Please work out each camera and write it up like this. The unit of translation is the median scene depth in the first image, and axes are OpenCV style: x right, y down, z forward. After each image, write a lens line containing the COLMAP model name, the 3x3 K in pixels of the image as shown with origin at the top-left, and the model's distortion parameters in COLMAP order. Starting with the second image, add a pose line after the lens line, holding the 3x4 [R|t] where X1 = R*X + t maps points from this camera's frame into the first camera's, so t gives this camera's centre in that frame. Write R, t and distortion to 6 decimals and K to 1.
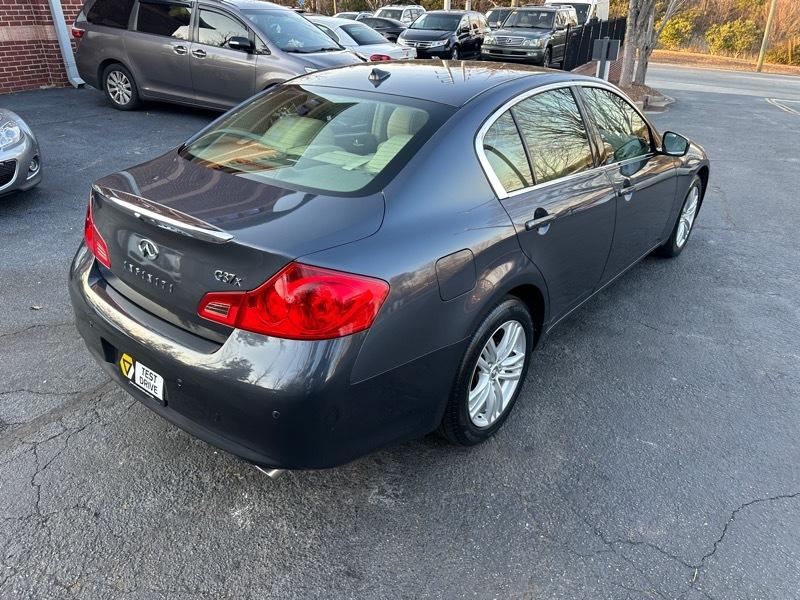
lens RADIAL K [[581.1, 0, 403.1], [0, 581.1, 296.1], [0, 0, 1]] dist [0.006377, -0.008173]
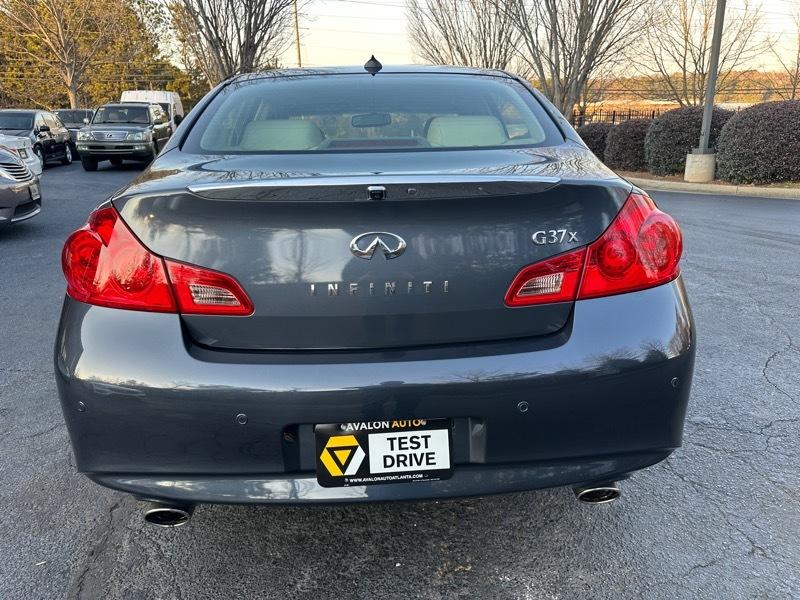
lens RADIAL K [[581.3, 0, 398.4], [0, 581.3, 294.6], [0, 0, 1]] dist [0.005675, -0.008103]
pose [[0.749274, -0.208401, 0.628615, -0.574566], [0.312616, 0.948088, -0.058306, 0.012238], [-0.583832, 0.240202, 0.775528, 0.343684]]
